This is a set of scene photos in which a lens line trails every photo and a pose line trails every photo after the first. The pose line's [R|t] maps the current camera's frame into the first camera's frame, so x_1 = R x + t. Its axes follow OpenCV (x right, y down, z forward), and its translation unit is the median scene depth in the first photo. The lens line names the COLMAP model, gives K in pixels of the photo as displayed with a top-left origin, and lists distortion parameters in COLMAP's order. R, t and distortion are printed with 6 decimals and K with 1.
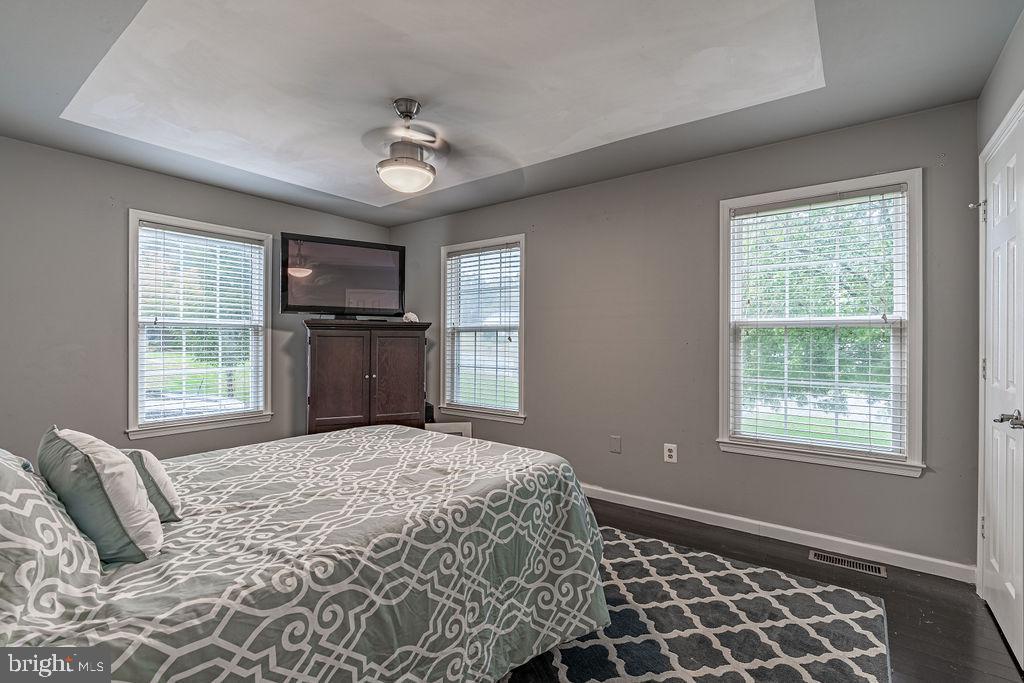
lens RADIAL K [[466.2, 0, 509.2], [0, 466.2, 340.4], [0, 0, 1]] dist [-0.008178, 0.001857]
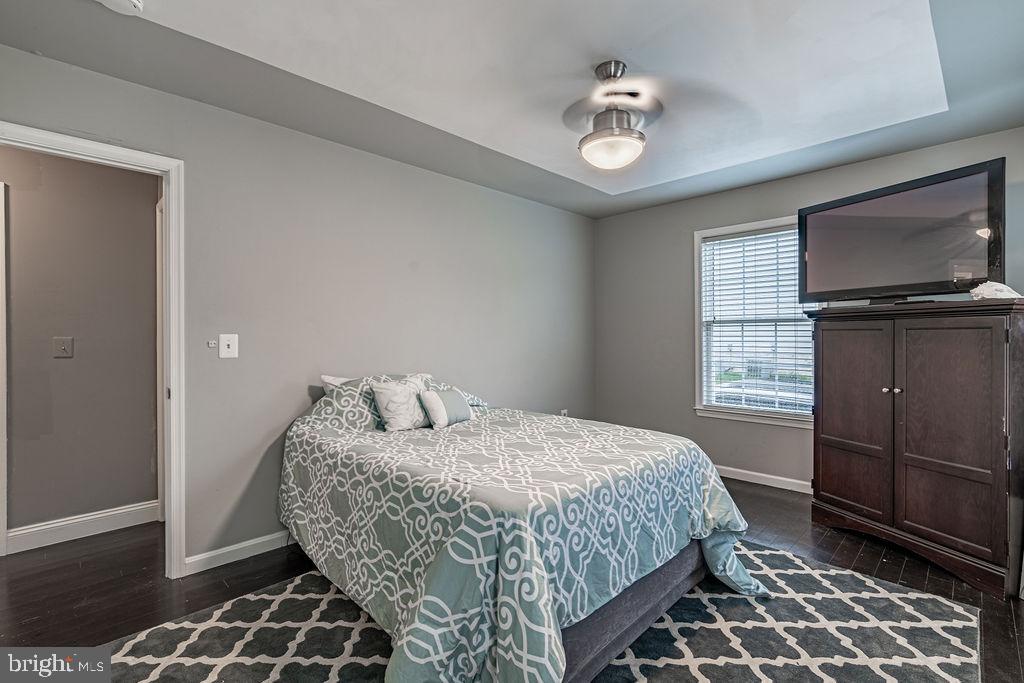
lens RADIAL K [[466.2, 0, 509.1], [0, 466.2, 340.7], [0, 0, 1]] dist [-0.008178, 0.001857]
pose [[-0.130558, 0.004353, -0.991431, 0.903928], [0.003039, 0.999987, 0.003990, 0.008345], [0.991436, -0.002492, -0.130570, 1.228781]]
